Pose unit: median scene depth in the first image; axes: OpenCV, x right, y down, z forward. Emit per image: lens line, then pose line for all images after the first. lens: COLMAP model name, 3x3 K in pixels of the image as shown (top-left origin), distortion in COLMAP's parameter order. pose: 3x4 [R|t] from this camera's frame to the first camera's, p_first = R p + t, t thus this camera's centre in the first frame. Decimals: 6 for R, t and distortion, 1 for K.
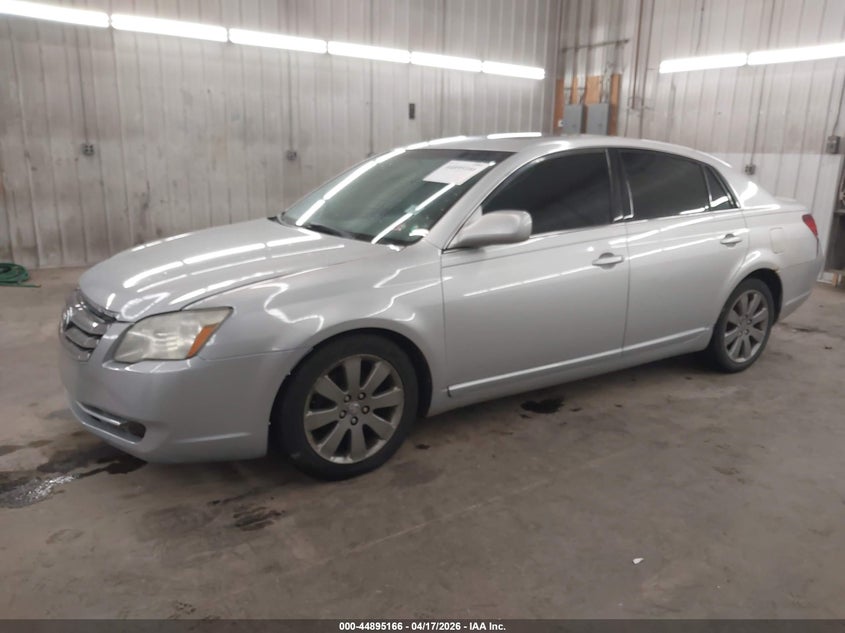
lens RADIAL K [[689.7, 0, 422.5], [0, 689.7, 316.5], [0, 0, 1]] dist [-0.003356, -0.001700]
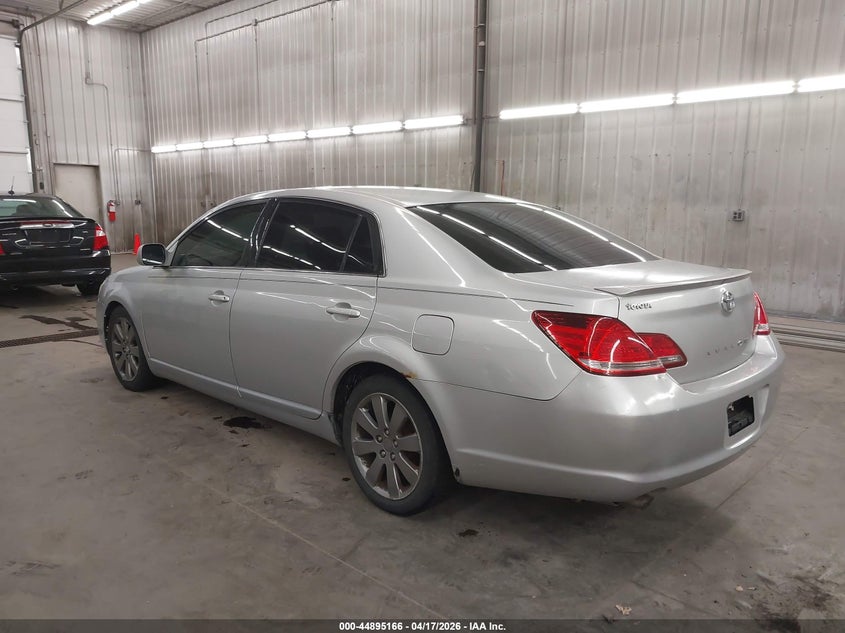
lens RADIAL K [[685.4, 0, 422.5], [0, 685.4, 316.5], [0, 0, 1]] dist [0.009550, 0.005307]
pose [[0.192187, 0.135705, -0.971930, 0.653401], [-0.232716, 0.968445, 0.089202, -0.104920], [0.953366, 0.209040, 0.217703, 0.499214]]
